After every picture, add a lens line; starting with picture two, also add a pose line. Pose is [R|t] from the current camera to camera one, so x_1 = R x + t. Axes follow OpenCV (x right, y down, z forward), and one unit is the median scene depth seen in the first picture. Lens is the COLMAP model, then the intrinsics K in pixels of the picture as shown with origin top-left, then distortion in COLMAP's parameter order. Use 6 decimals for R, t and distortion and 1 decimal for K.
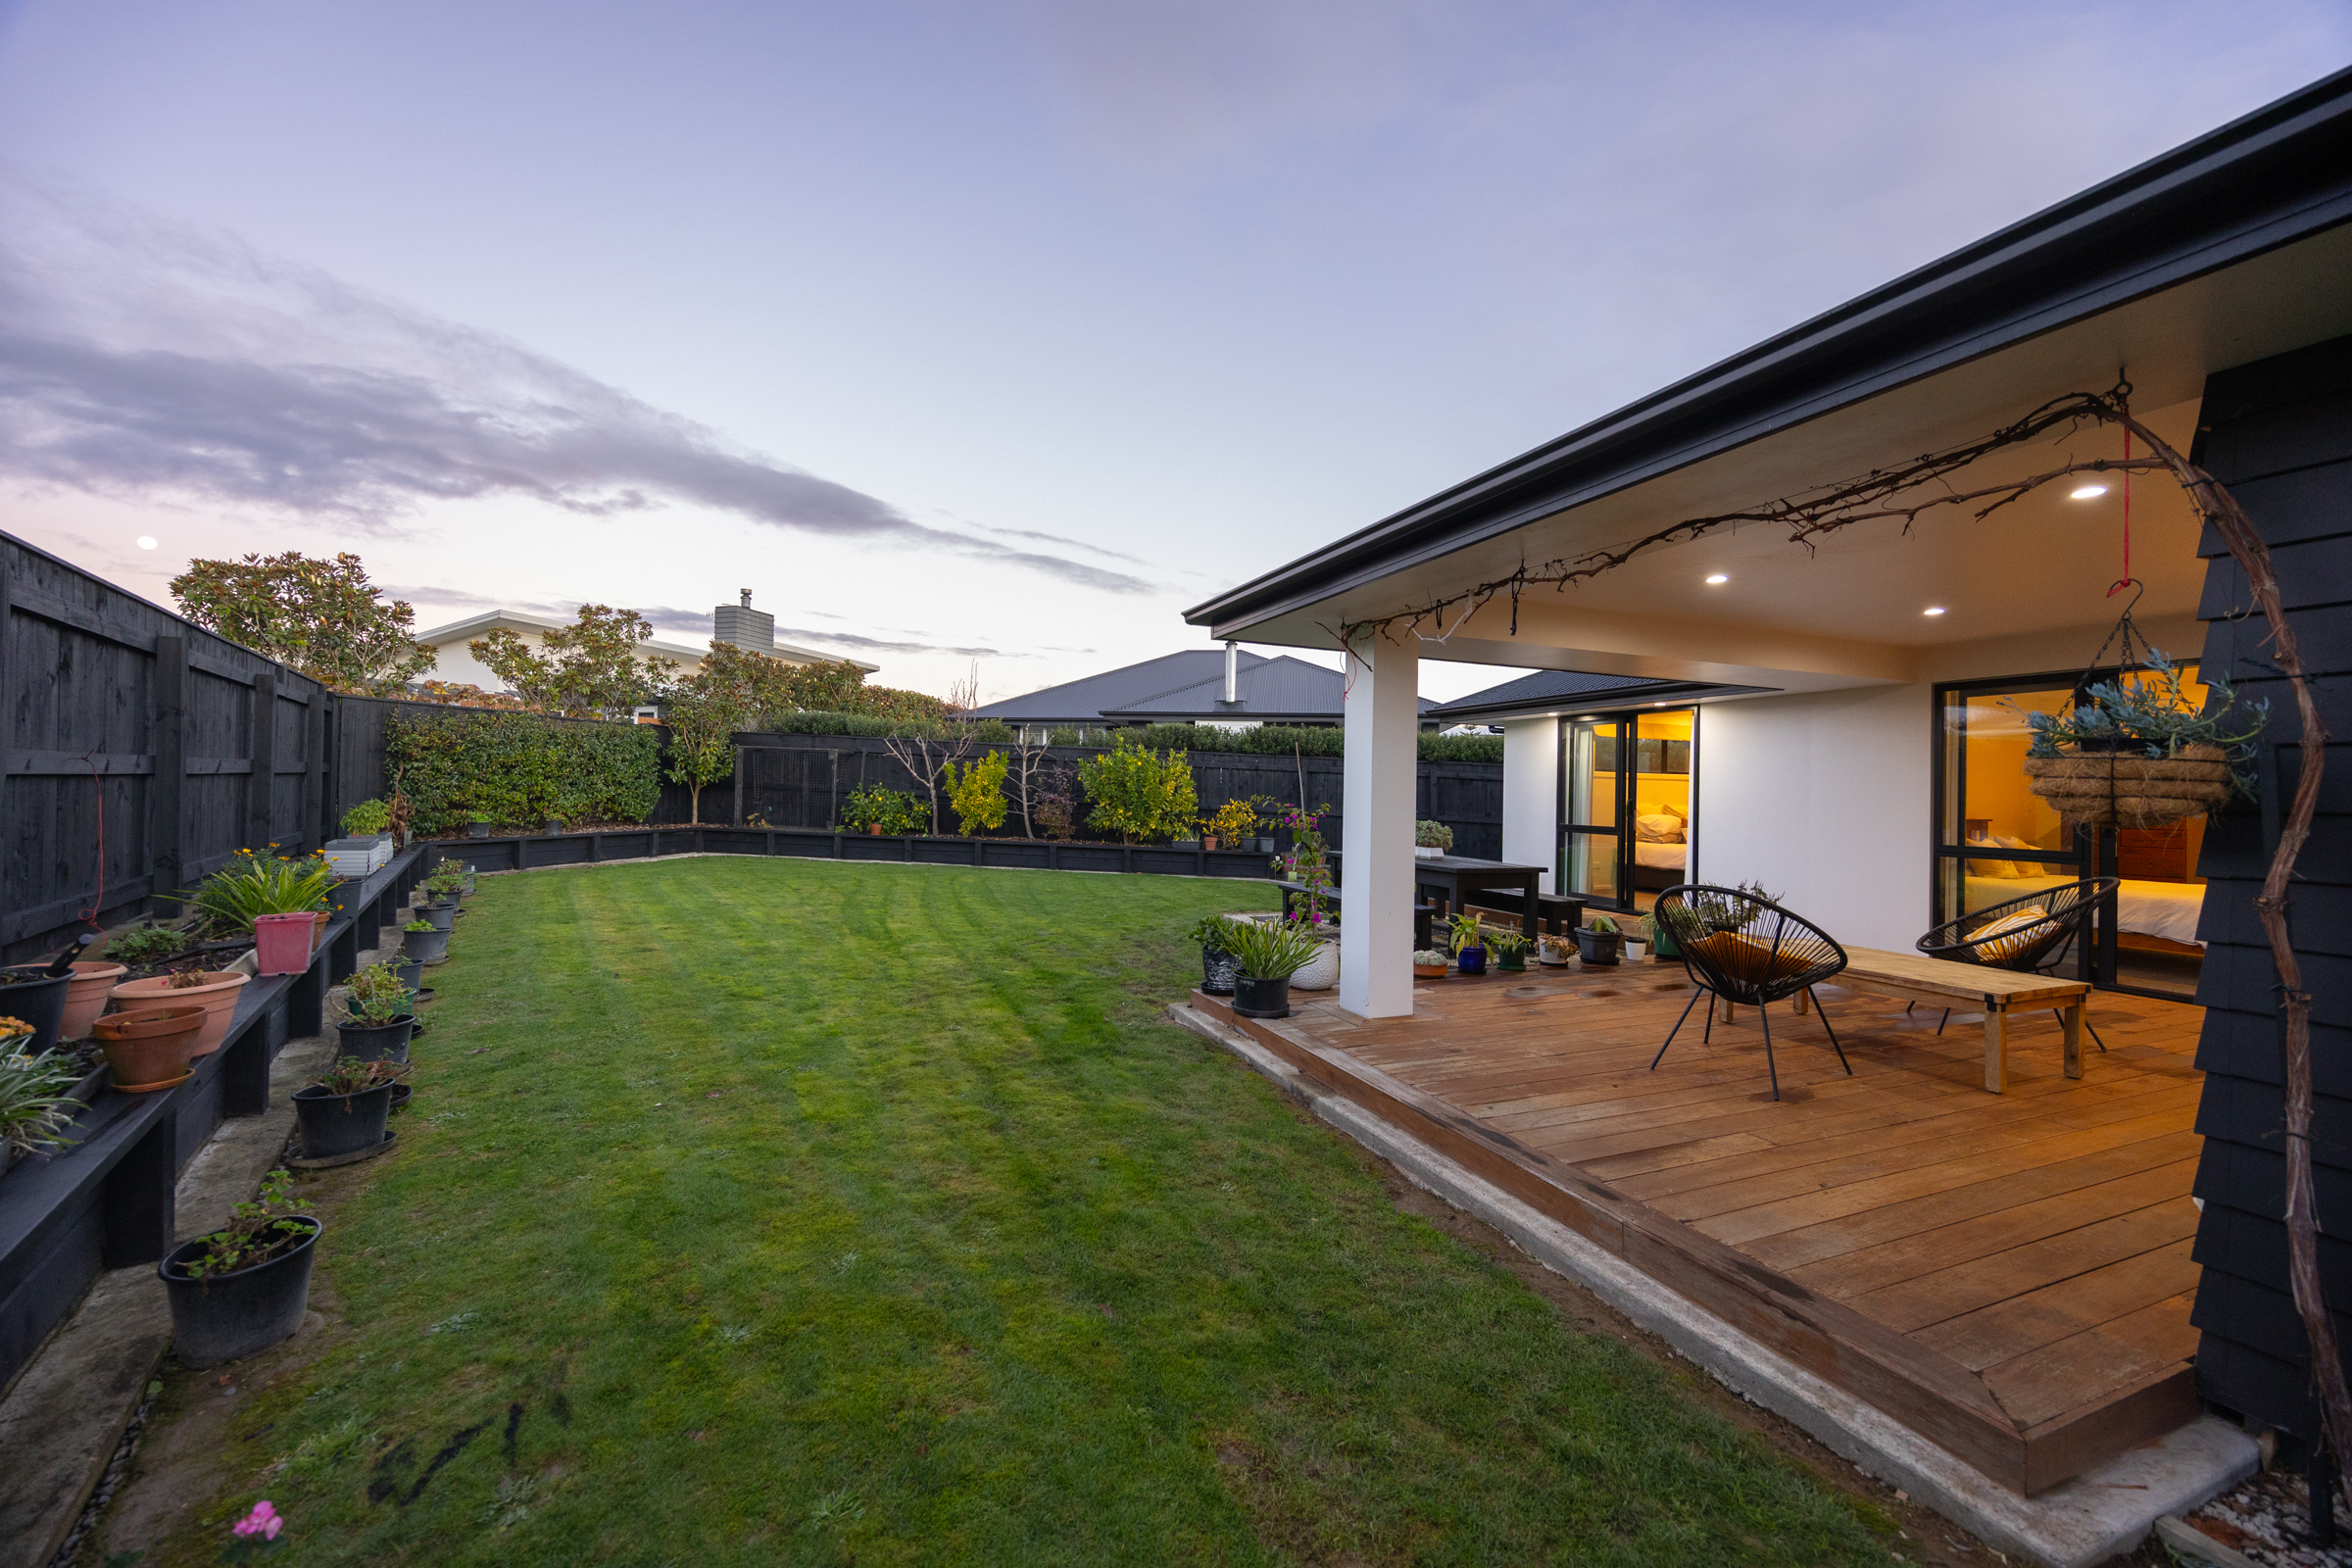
lens RADIAL K [[885.2, 0, 1176.9], [0, 885.2, 818.1], [0, 0, 1]] dist [-0.007576, 0.000626]
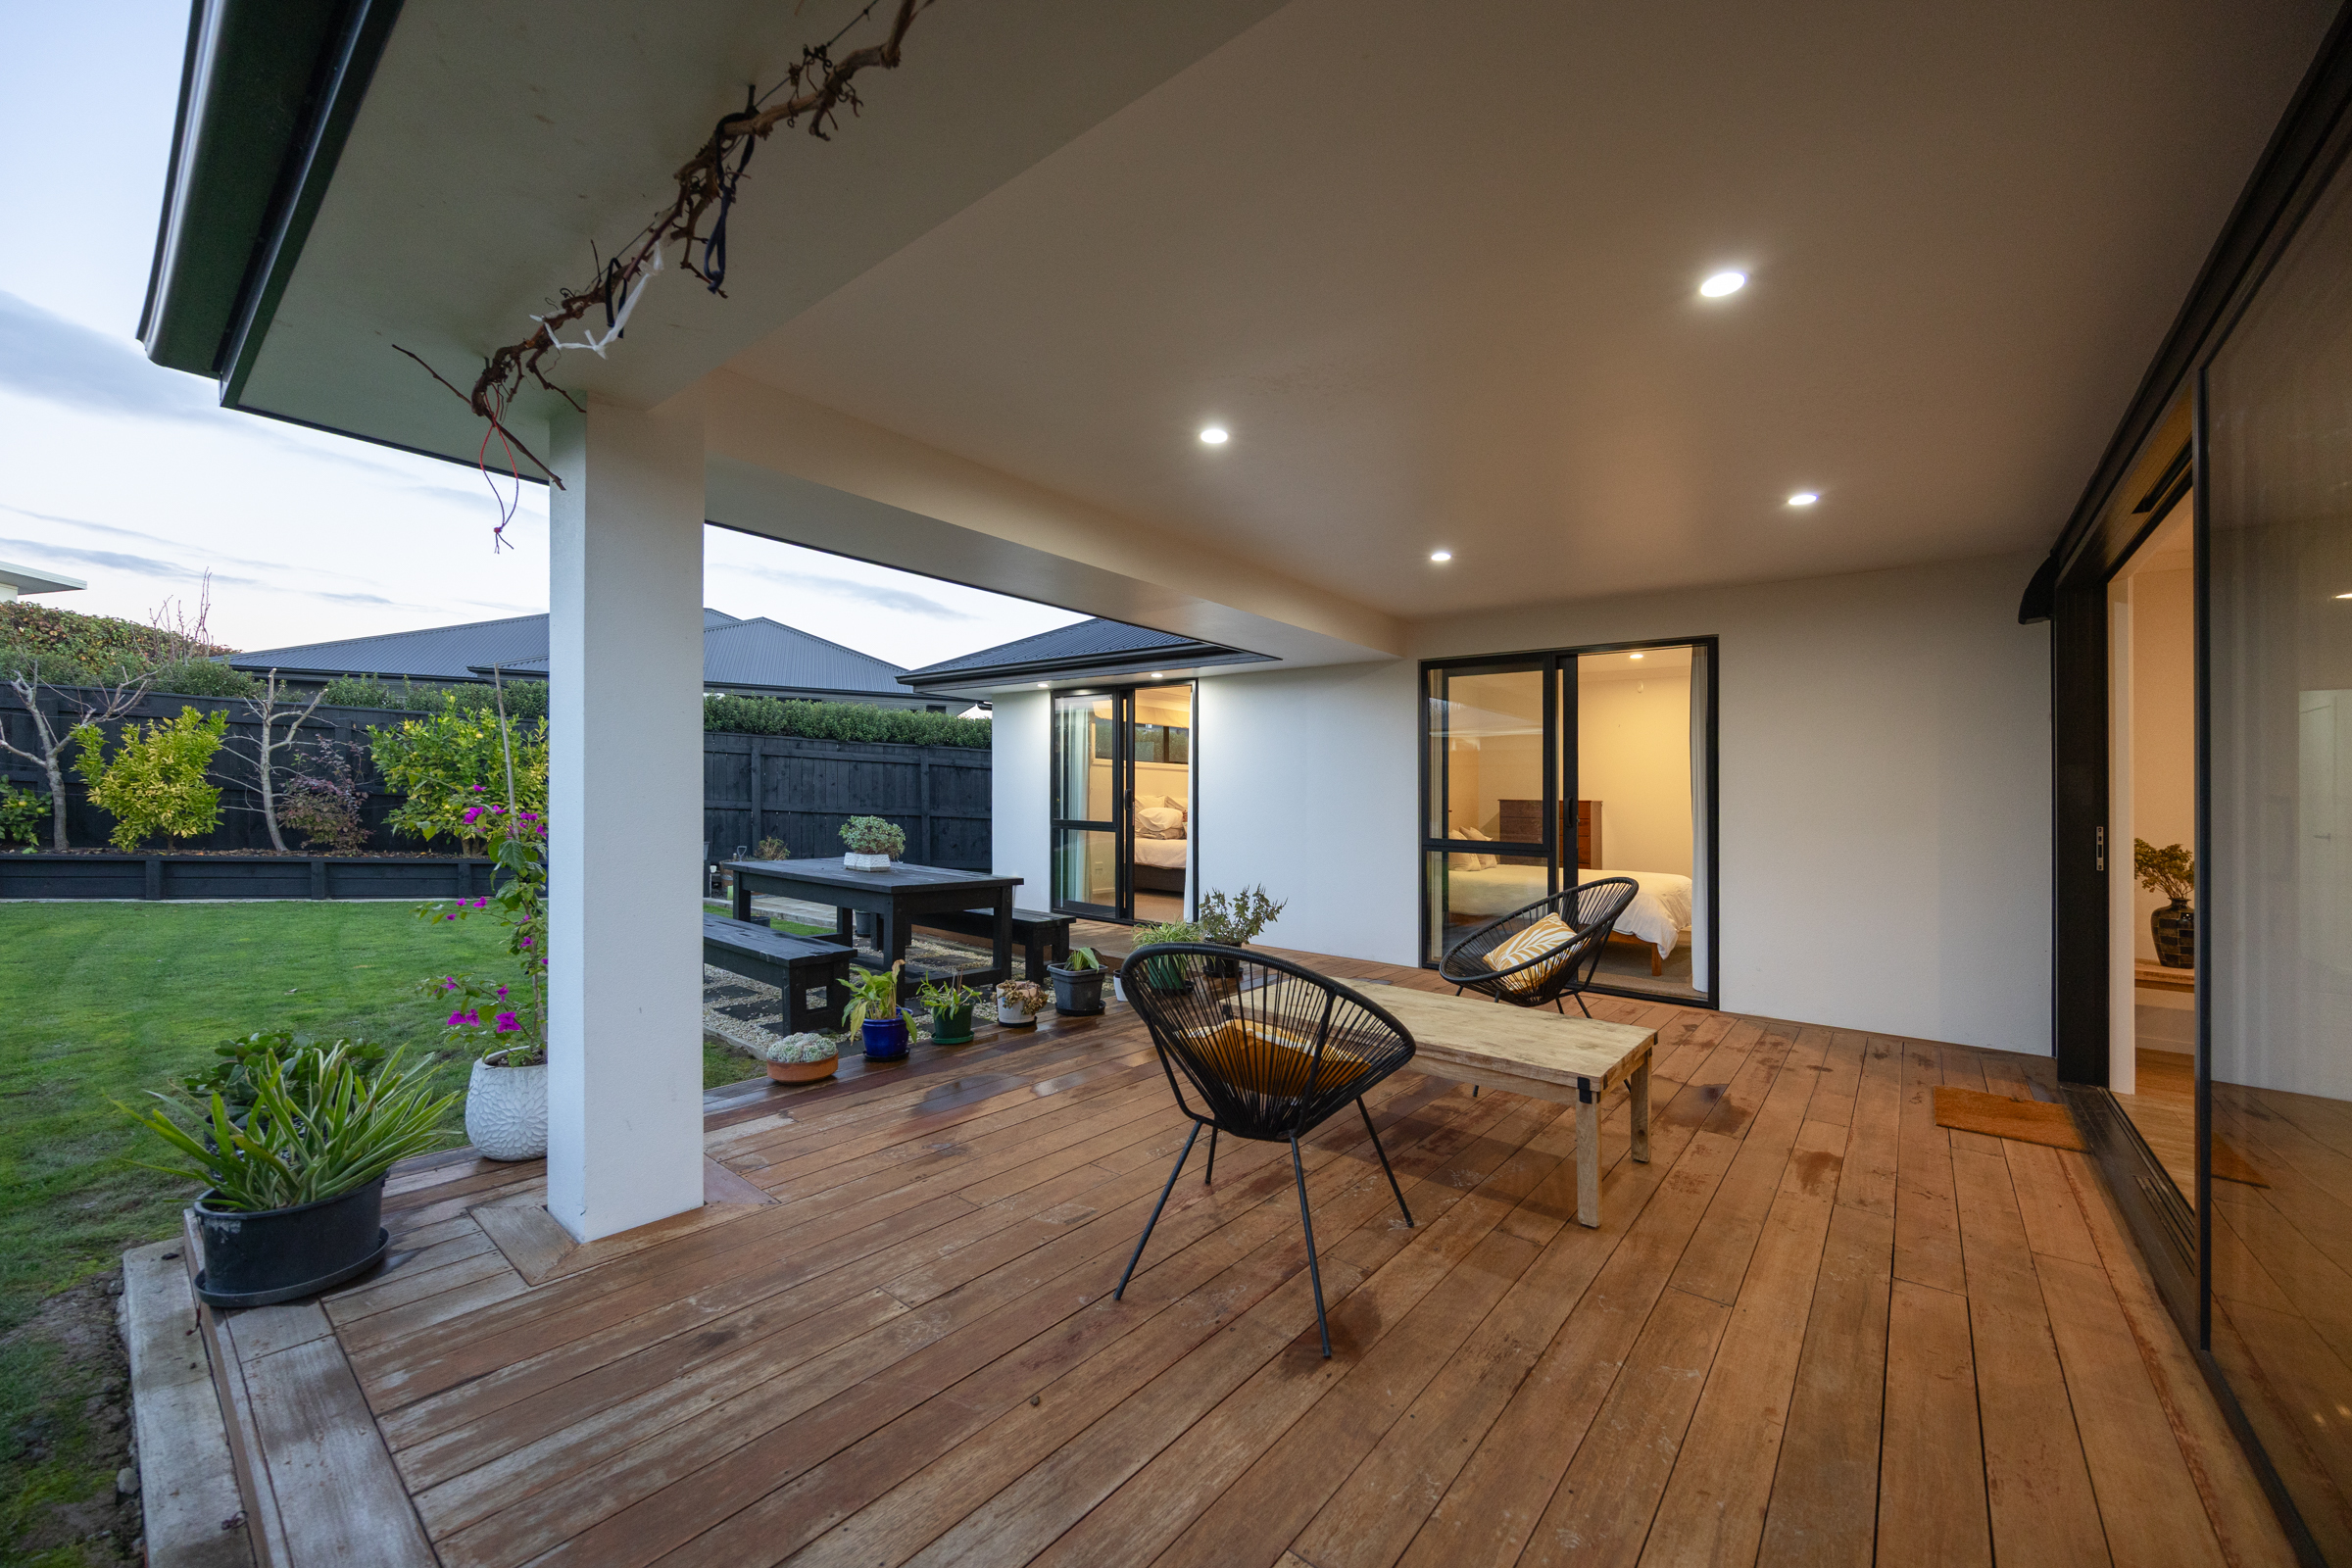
lens RADIAL K [[885.2, 0, 1180.3], [0, 885.2, 790.2], [0, 0, 1]] dist [-0.007576, 0.000626]
pose [[0.872322, 0.004957, 0.488907, 0.137657], [0.008128, 0.999663, -0.024638, 0.000901], [-0.488865, 0.025466, 0.871988, 0.228485]]
